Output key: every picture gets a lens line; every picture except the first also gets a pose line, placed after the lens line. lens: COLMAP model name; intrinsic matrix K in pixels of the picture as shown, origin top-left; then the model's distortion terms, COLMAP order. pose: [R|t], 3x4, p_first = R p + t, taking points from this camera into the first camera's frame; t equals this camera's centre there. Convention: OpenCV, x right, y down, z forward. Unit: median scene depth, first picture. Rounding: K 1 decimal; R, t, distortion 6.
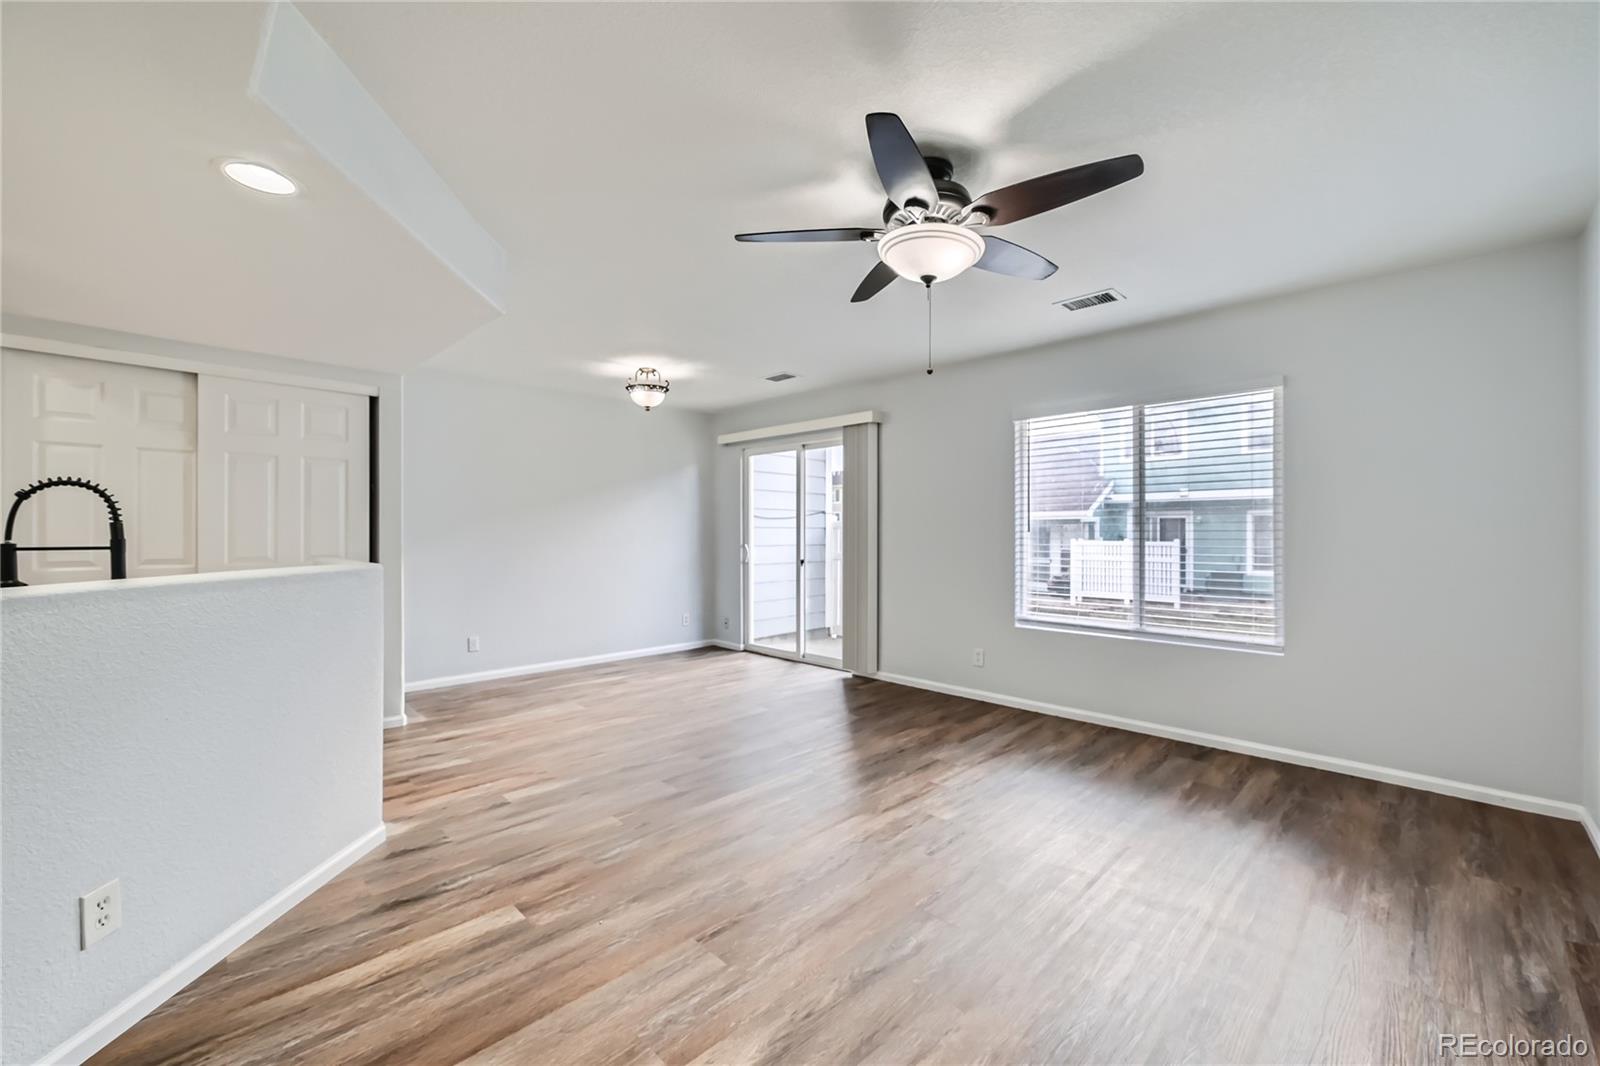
lens RADIAL K [[637.8, 0, 799.9], [0, 637.8, 528.6], [0, 0, 1]] dist [-0.003356, 0.000129]
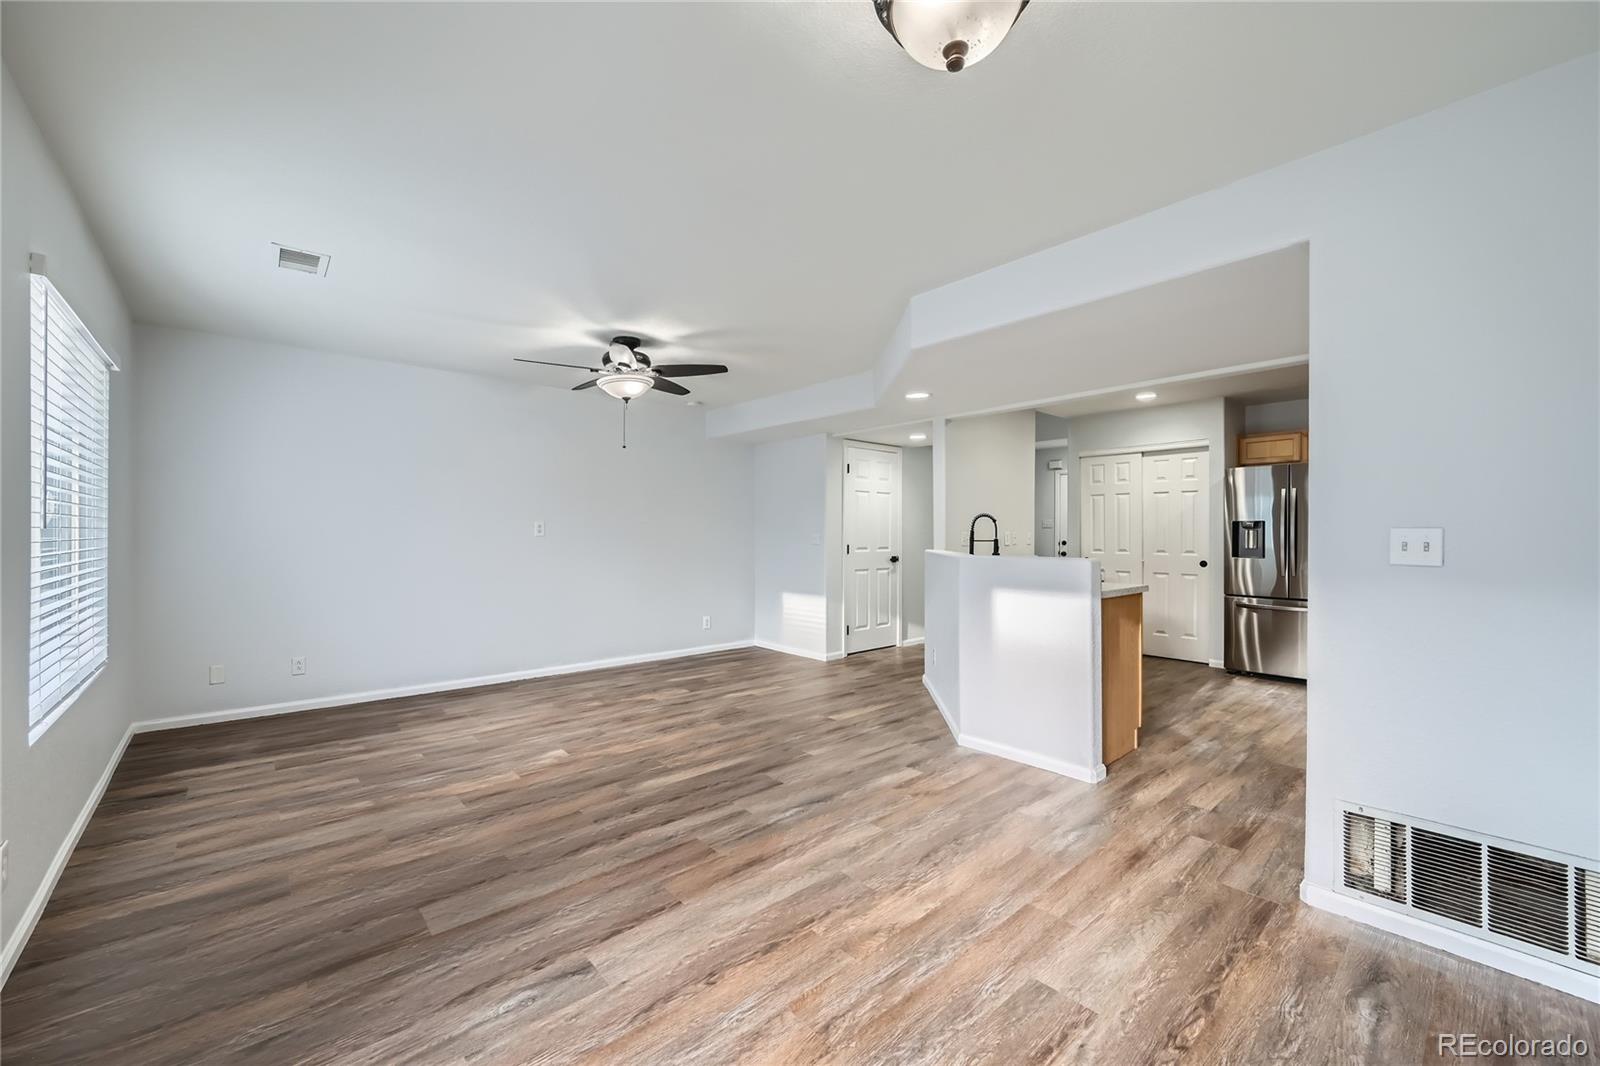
lens RADIAL K [[637.8, 0, 794.2], [0, 637.8, 536.4], [0, 0, 1]] dist [-0.003356, 0.000129]
pose [[-0.997301, -0.006517, 0.073138, -0.293085], [-0.006759, 0.999972, -0.003063, 0.012074], [-0.073116, -0.003549, -0.997317, 1.928065]]
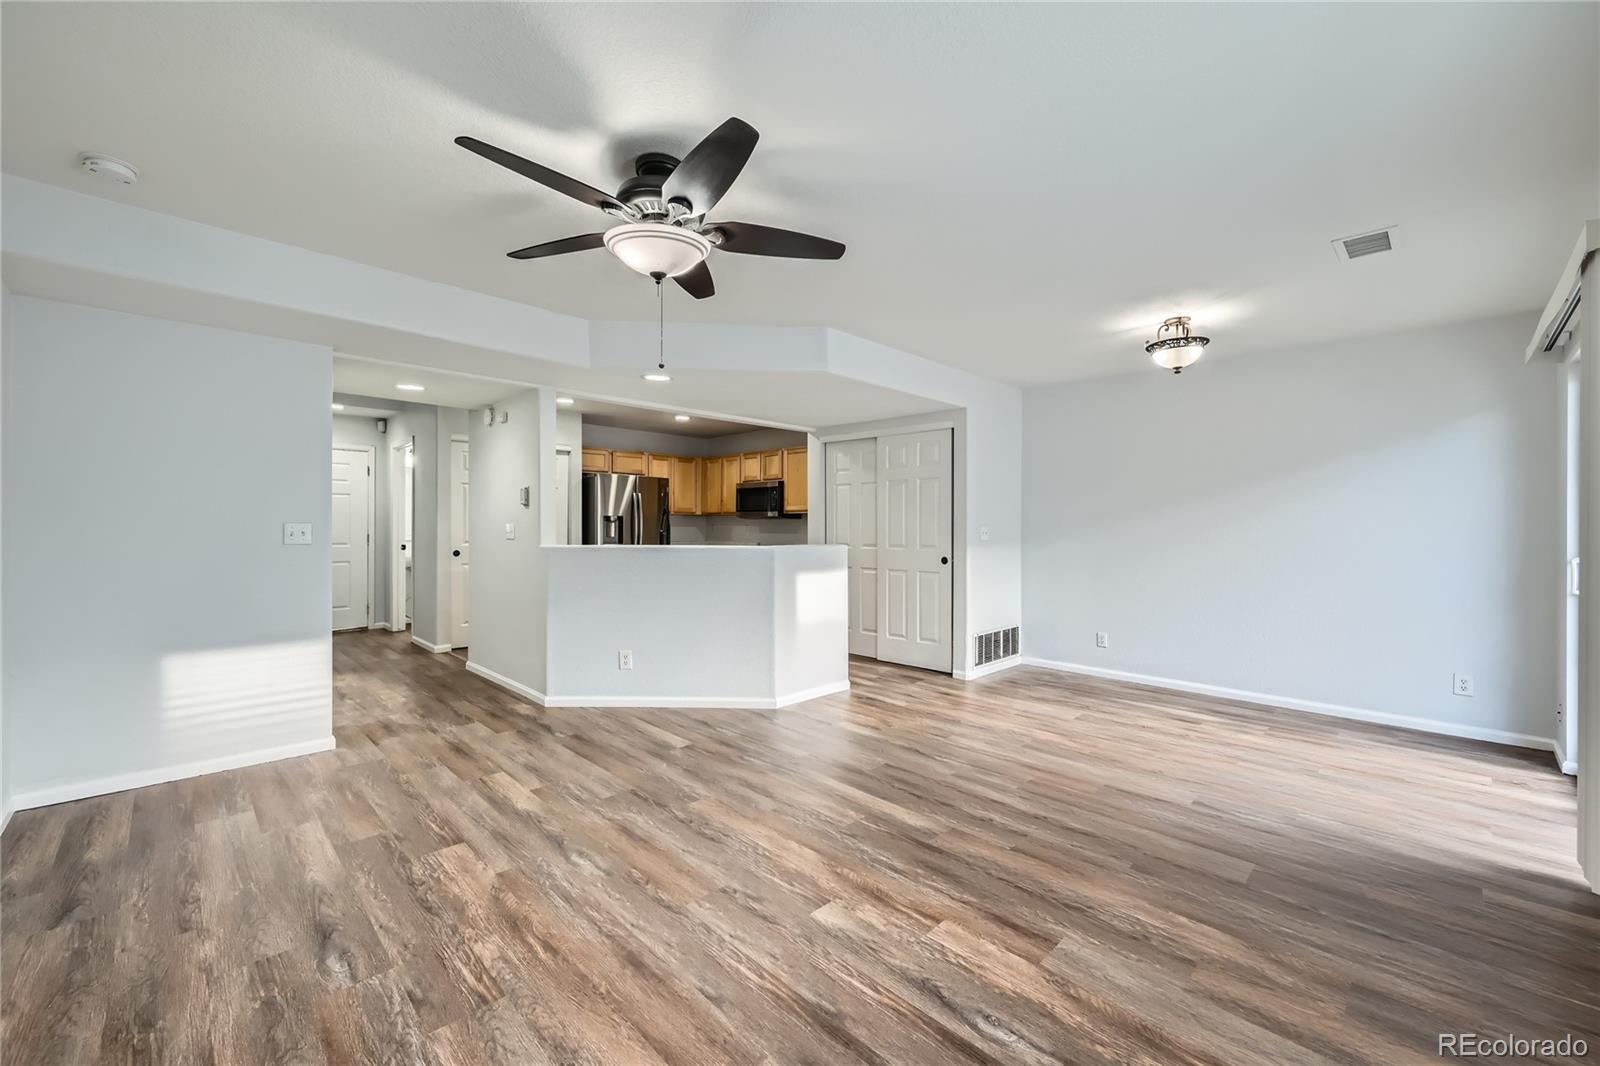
lens RADIAL K [[637.8, 0, 802.5], [0, 637.8, 535.3], [0, 0, 1]] dist [-0.003356, 0.000129]
pose [[-0.008388, 0.010881, -0.999906, 0.817957], [0.001670, 0.999940, 0.010868, 0.002973], [0.999963, -0.001579, -0.008405, 0.840542]]
